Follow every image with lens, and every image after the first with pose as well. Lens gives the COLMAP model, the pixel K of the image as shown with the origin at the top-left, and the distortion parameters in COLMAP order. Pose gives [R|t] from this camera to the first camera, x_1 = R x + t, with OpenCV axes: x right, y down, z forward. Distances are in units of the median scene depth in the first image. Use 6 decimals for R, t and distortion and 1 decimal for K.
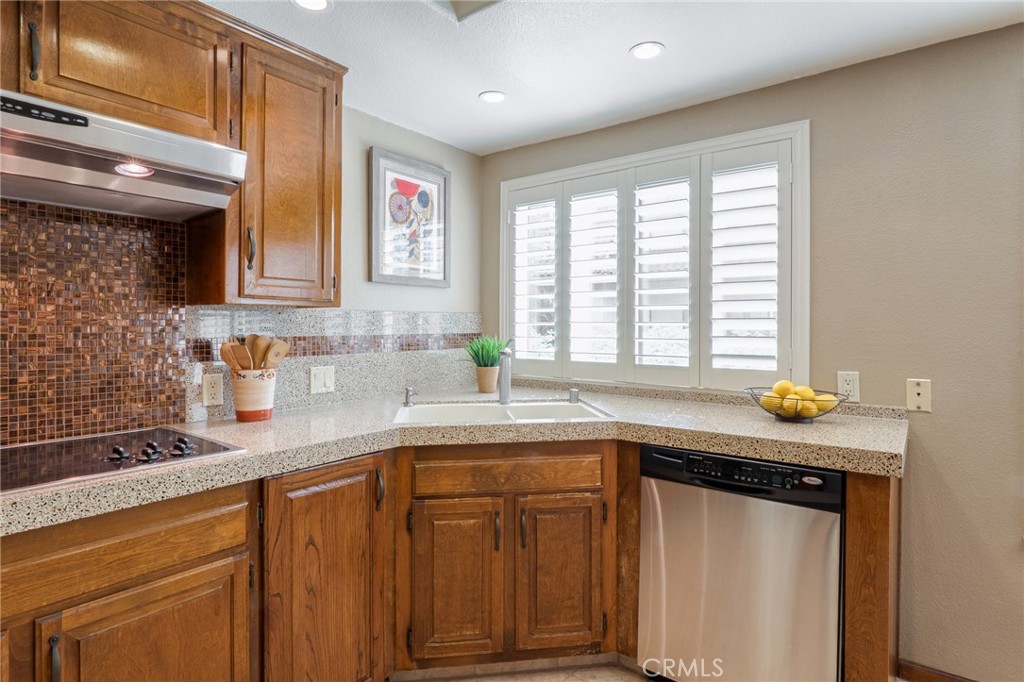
lens RADIAL K [[542.5, 0, 506.6], [0, 542.5, 328.1], [0, 0, 1]] dist [-0.004928, -0.001610]
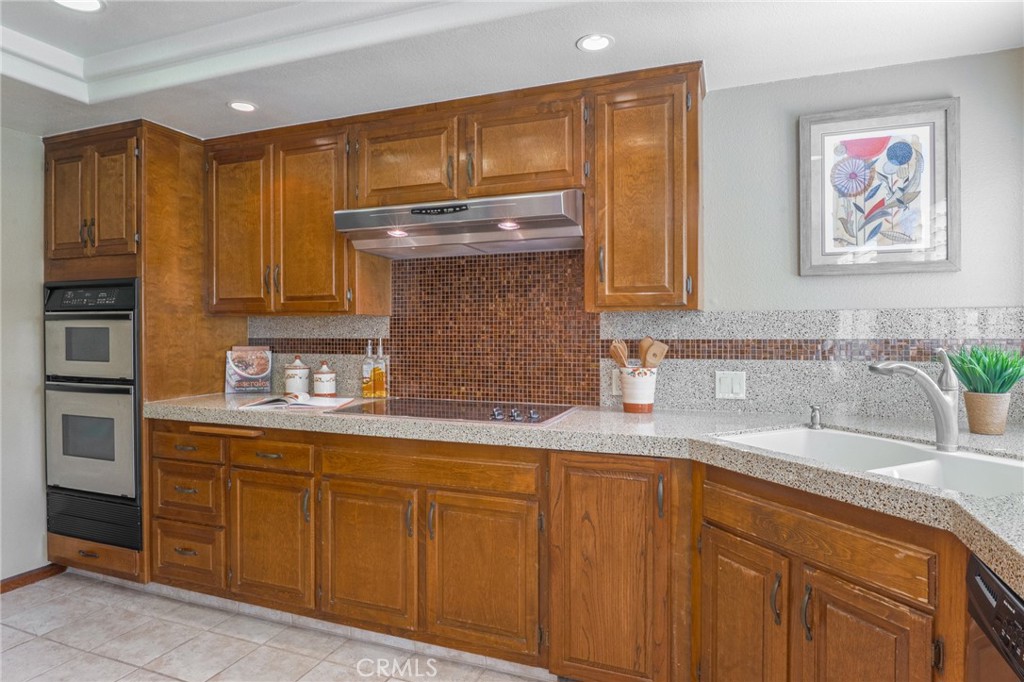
lens RADIAL K [[579.1, 0, 507.8], [0, 579.1, 334.3], [0, 0, 1]] dist [-0.015476, -0.003631]
pose [[0.285598, 0.005634, -0.958333, 0.644694], [0.001398, 0.999979, 0.006295, -0.001431], [0.958349, -0.003138, 0.285584, 0.411419]]
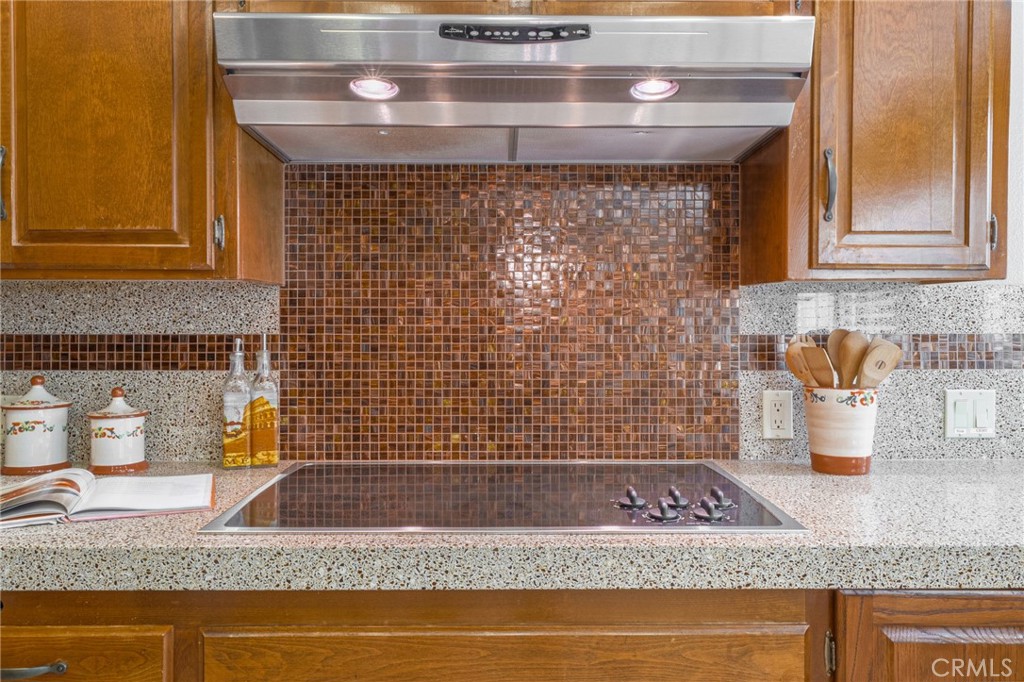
lens RADIAL K [[735.4, 0, 509.7], [0, 735.4, 322.6], [0, 0, 1]] dist [0.005094, 0.003909]
pose [[0.615995, 0.003777, -0.787741, -0.048238], [-0.000840, 0.999991, 0.004138, 0.000396], [0.787750, -0.001888, 0.615992, 0.212620]]
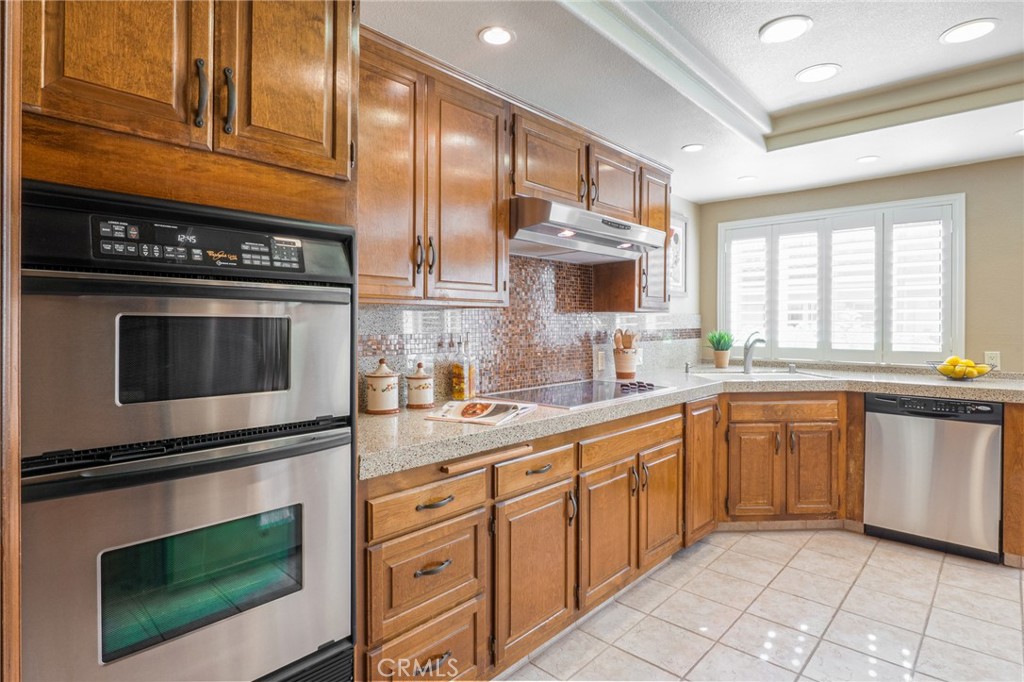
lens RADIAL K [[542.5, 0, 506.0], [0, 542.5, 328.2], [0, 0, 1]] dist [-0.004928, -0.001610]
pose [[0.996132, -0.001732, -0.087856, -0.723155], [0.002283, 0.999978, 0.006172, -0.001584], [0.087843, -0.006348, 0.996114, -0.781812]]
